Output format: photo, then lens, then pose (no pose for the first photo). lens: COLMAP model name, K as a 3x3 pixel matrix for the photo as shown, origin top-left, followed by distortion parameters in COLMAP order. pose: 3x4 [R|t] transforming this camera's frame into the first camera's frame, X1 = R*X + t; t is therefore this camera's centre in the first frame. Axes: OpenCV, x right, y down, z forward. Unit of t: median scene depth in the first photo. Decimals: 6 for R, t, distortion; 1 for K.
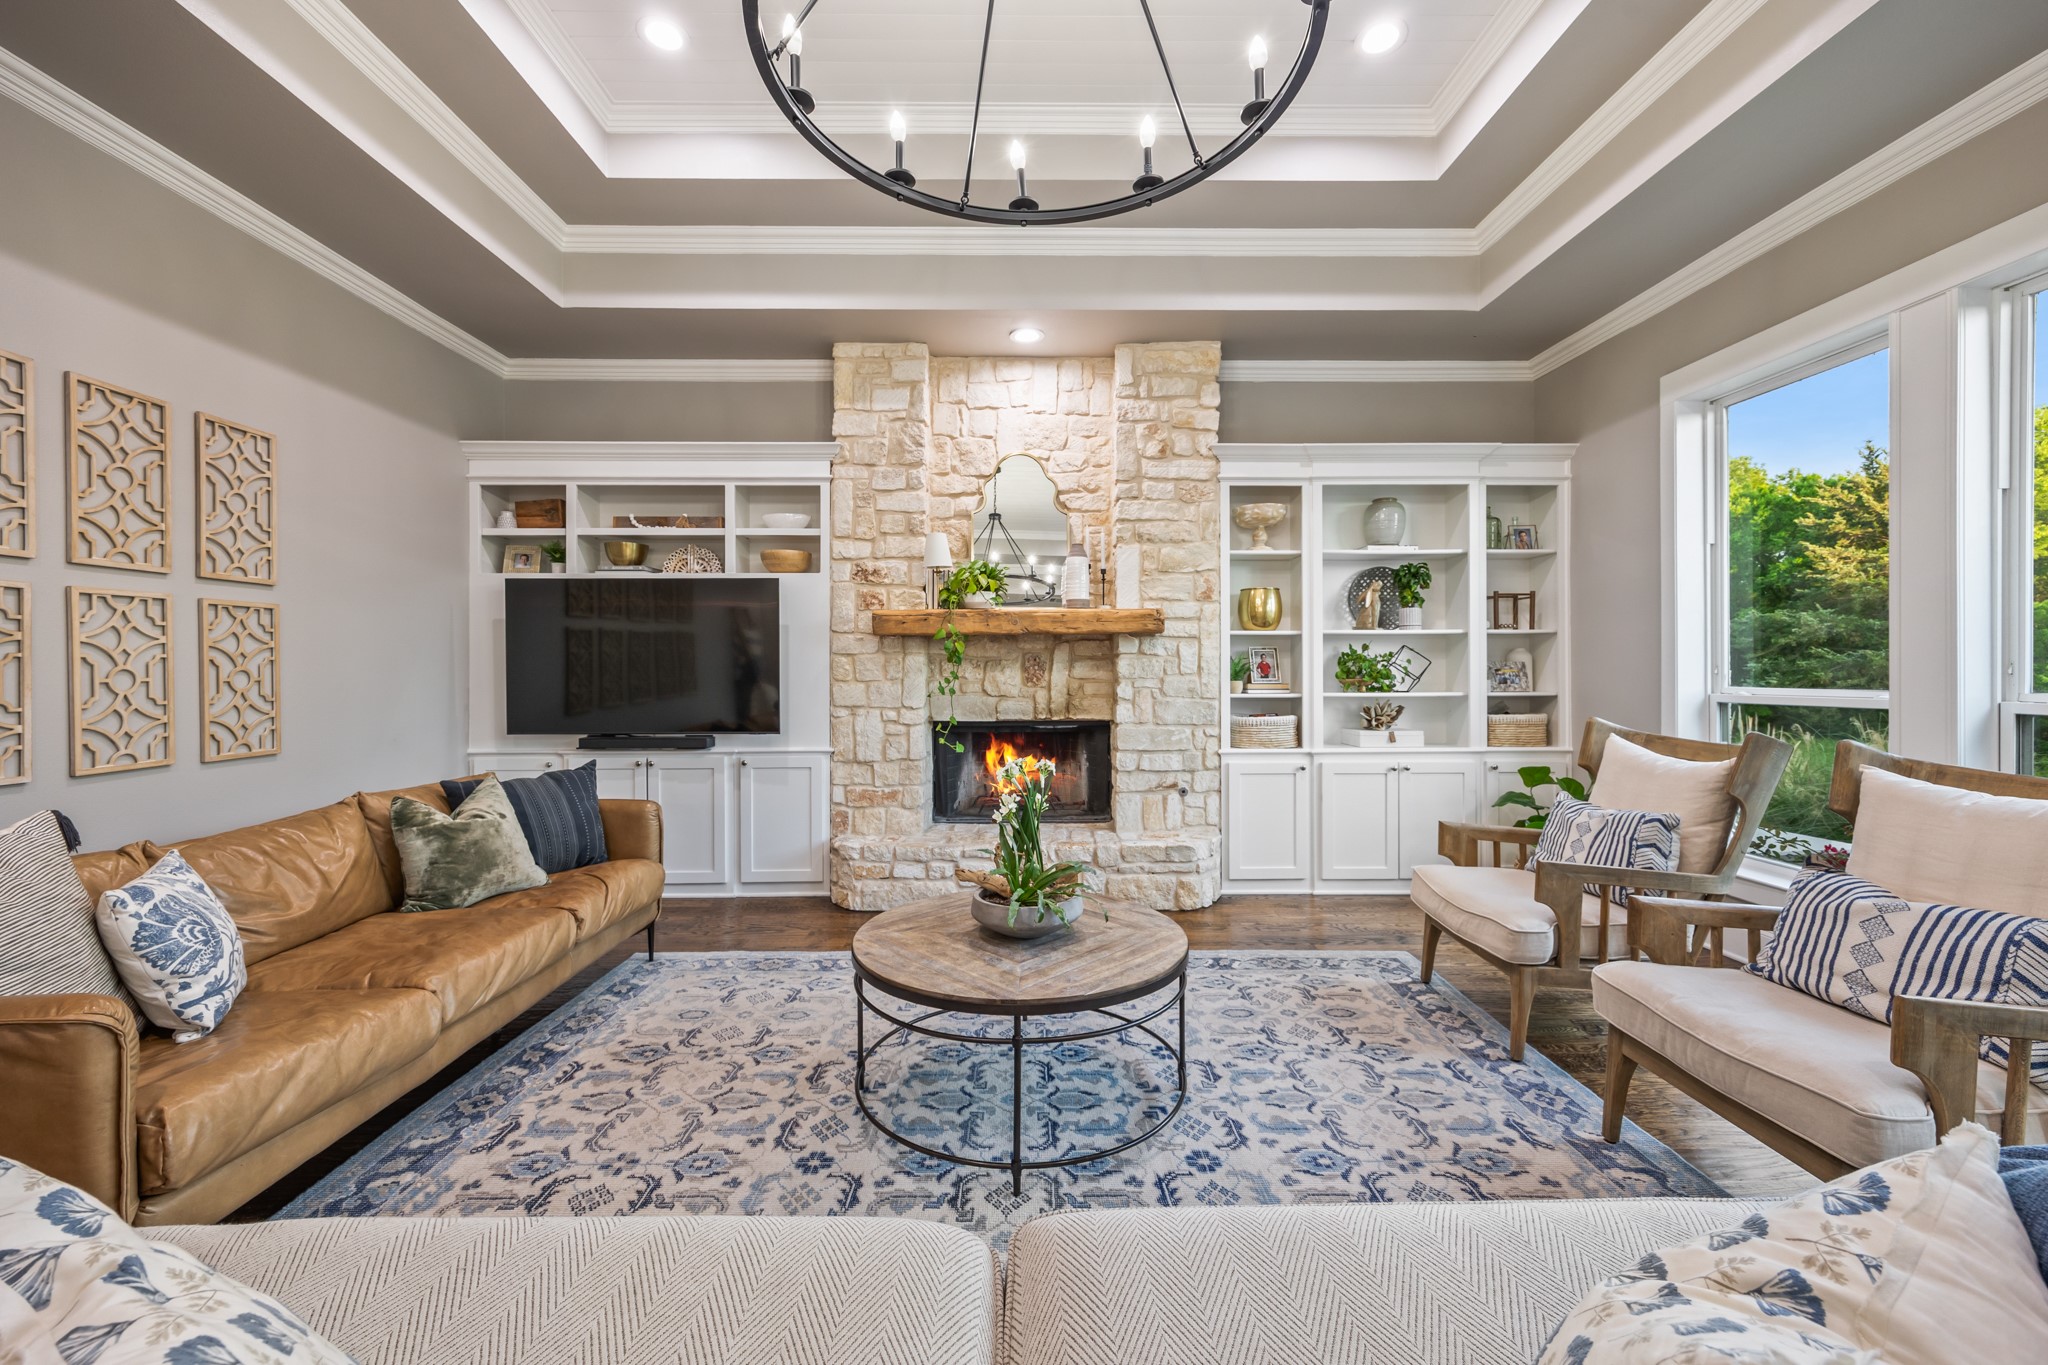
lens RADIAL K [[791.1, 0, 1025.5], [0, 791.1, 683.9], [0, 0, 1]] dist [0.000221, 0.000411]
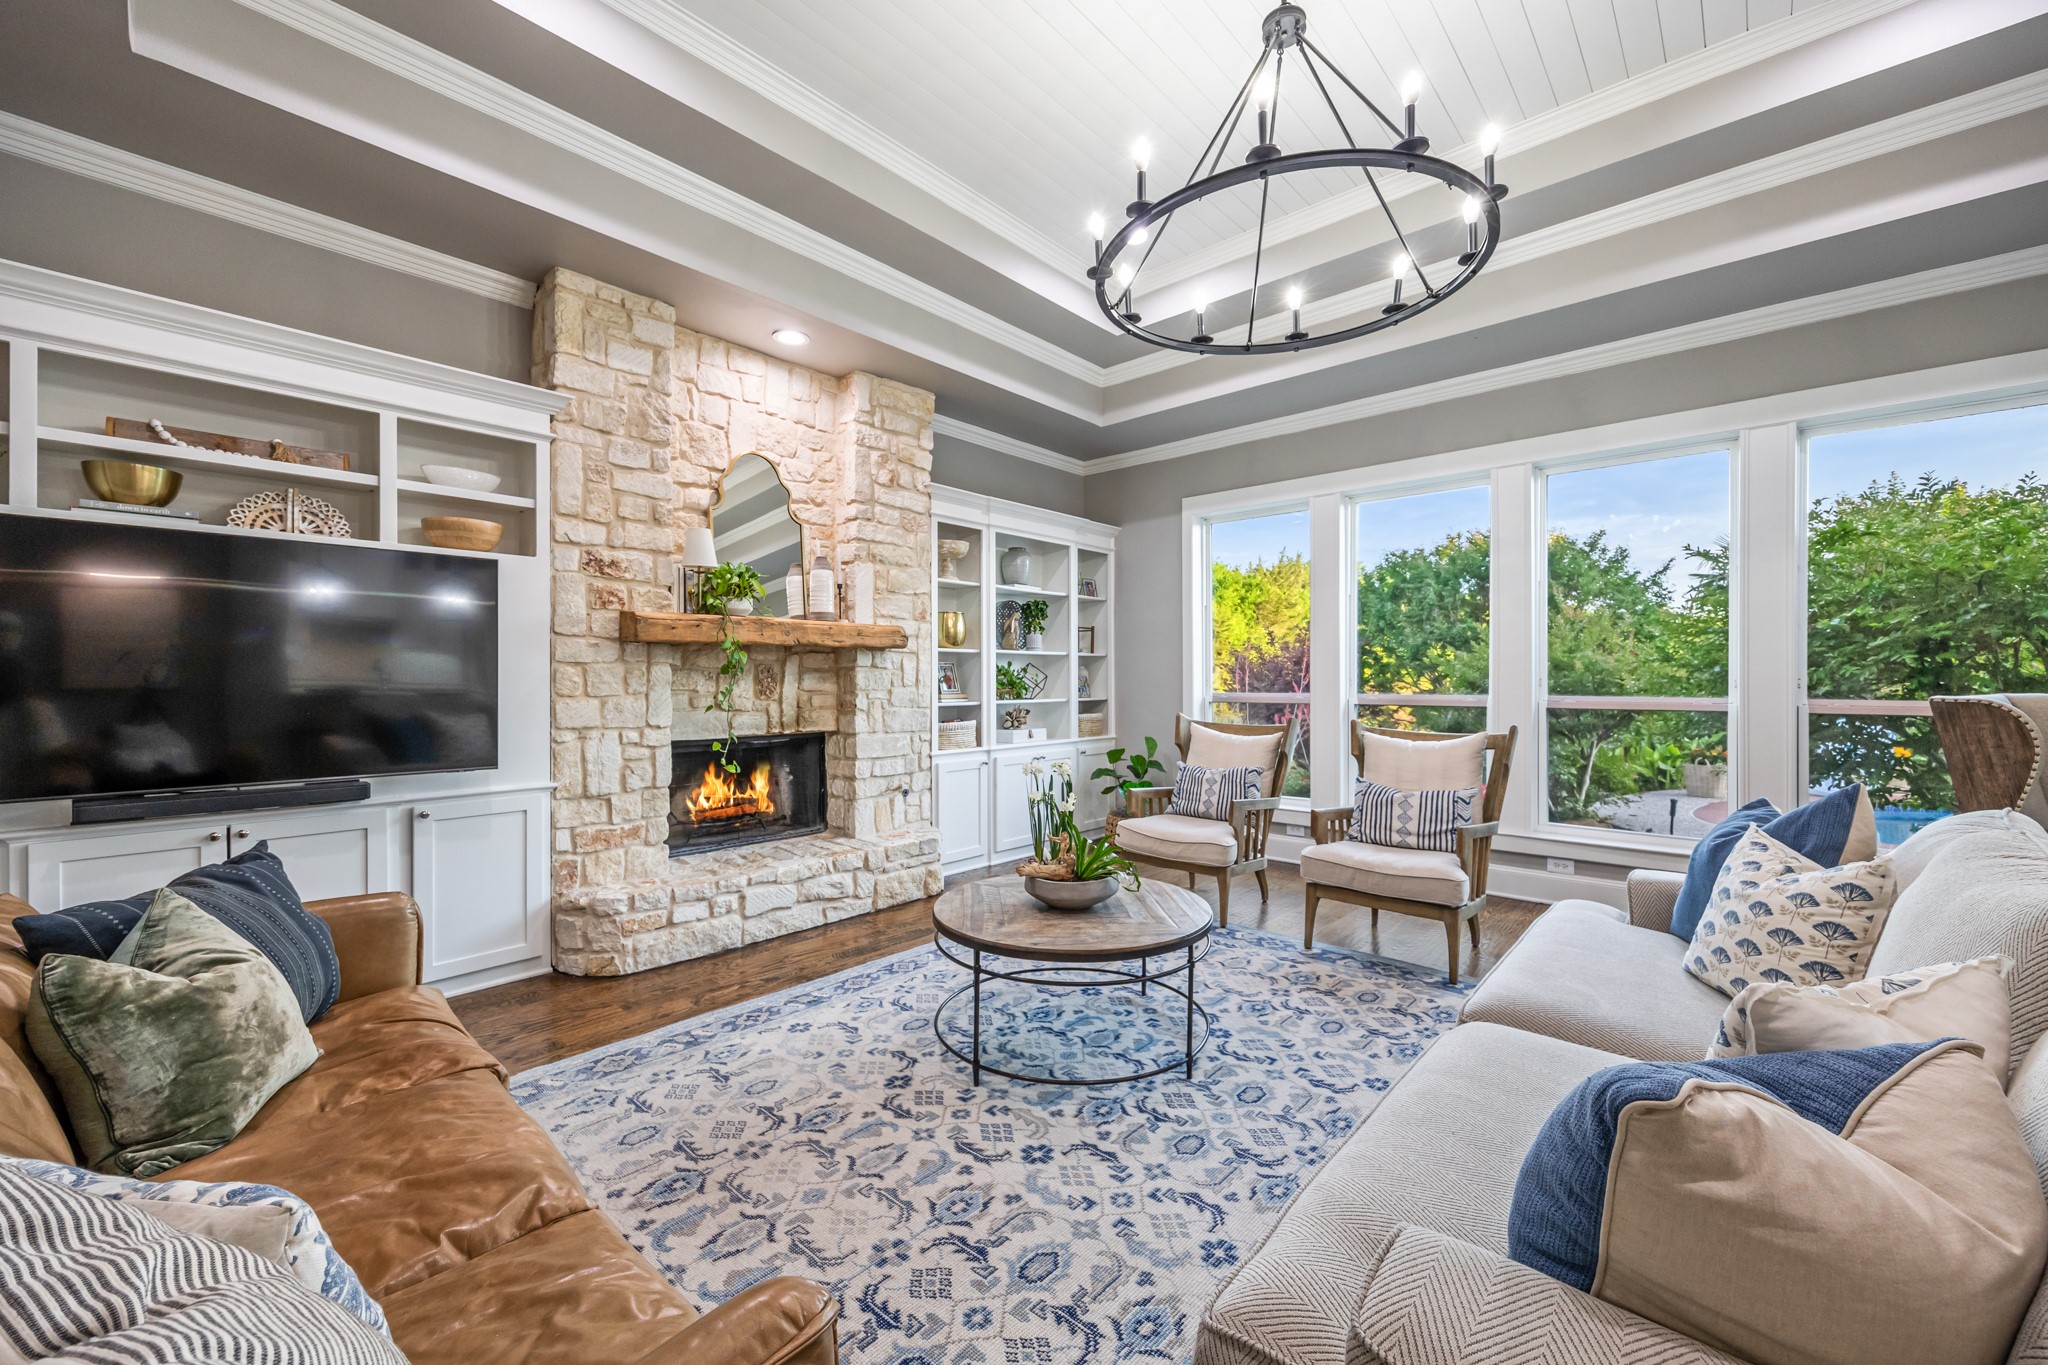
lens RADIAL K [[791.1, 0, 1021.3], [0, 791.1, 675.0], [0, 0, 1]] dist [0.000221, 0.000411]
pose [[0.686691, 0.004859, 0.726933, -0.494680], [0.007803, 0.999871, -0.014054, -0.010449], [-0.726907, 0.015324, 0.686565, 0.128499]]
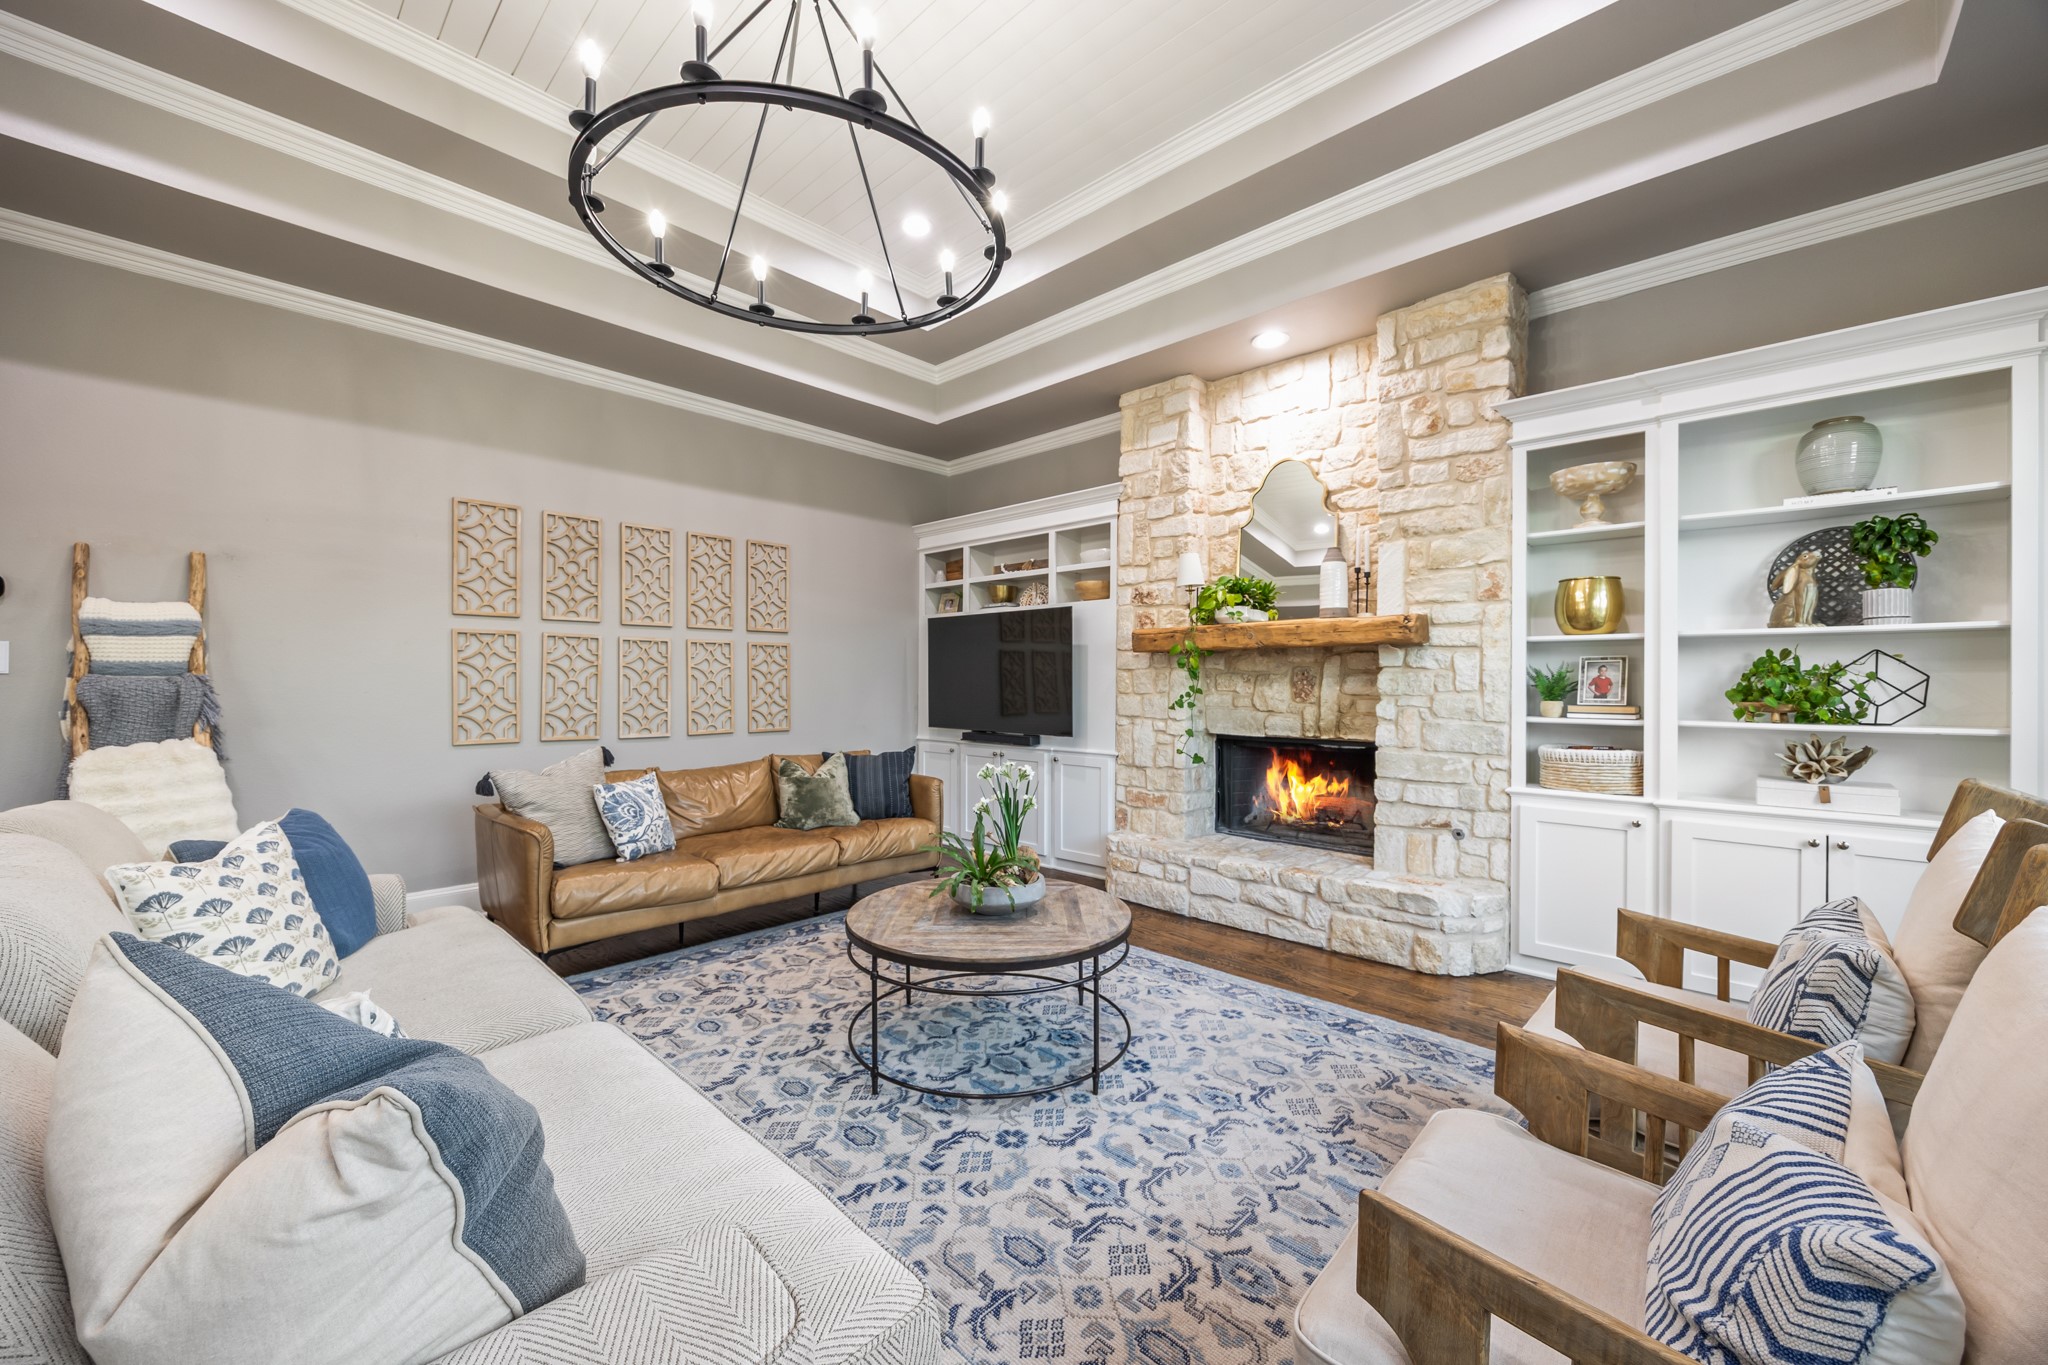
lens RADIAL K [[791.1, 0, 1049.5], [0, 791.1, 689.5], [0, 0, 1]] dist [0.000221, 0.000411]
pose [[0.721088, 0.012341, -0.692734, 0.473700], [-0.017209, 0.999852, -0.000102, -0.006882], [0.692630, 0.011995, 0.721193, 0.114734]]
